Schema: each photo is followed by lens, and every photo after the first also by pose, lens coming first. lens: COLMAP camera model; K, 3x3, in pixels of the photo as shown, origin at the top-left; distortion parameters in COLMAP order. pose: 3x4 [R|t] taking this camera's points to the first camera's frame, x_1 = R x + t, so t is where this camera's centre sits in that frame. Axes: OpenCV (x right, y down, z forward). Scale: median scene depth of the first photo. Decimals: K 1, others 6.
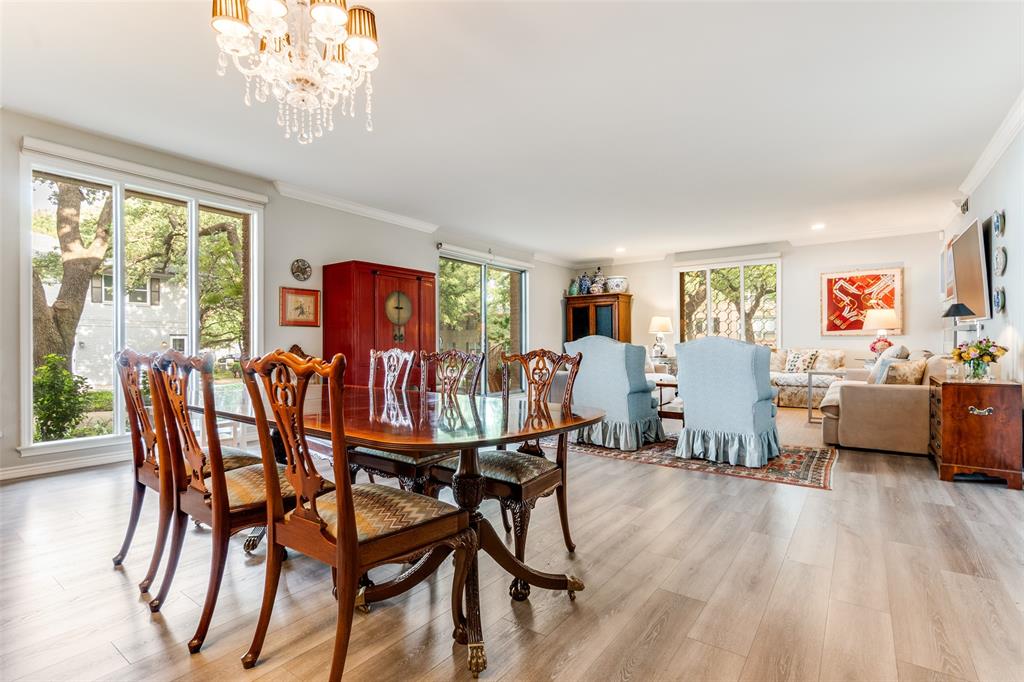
lens RADIAL K [[489.4, 0, 510.9], [0, 489.4, 348.6], [0, 0, 1]] dist [0.000141, 0.000164]
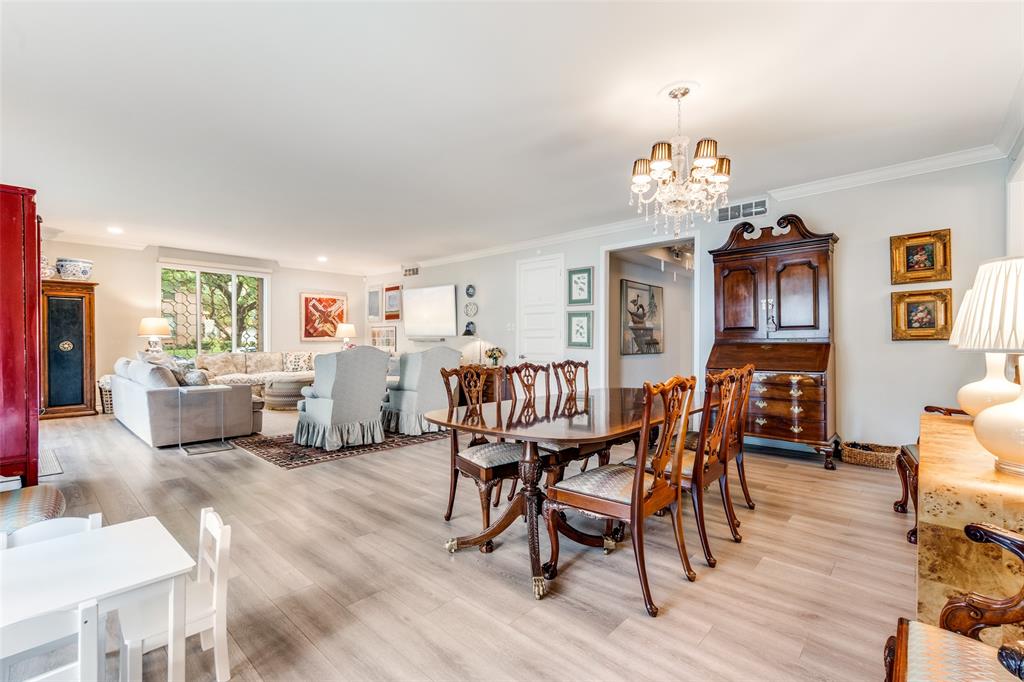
lens RADIAL K [[448.1, 0, 512.0], [0, 448.1, 341.0], [0, 0, 1]] dist [0.002237, 0.001065]
pose [[0.114673, 0.002247, 0.993401, -0.480596], [0.008228, 0.999961, -0.003211, -0.018925], [-0.993369, 0.008542, 0.114650, 0.330177]]
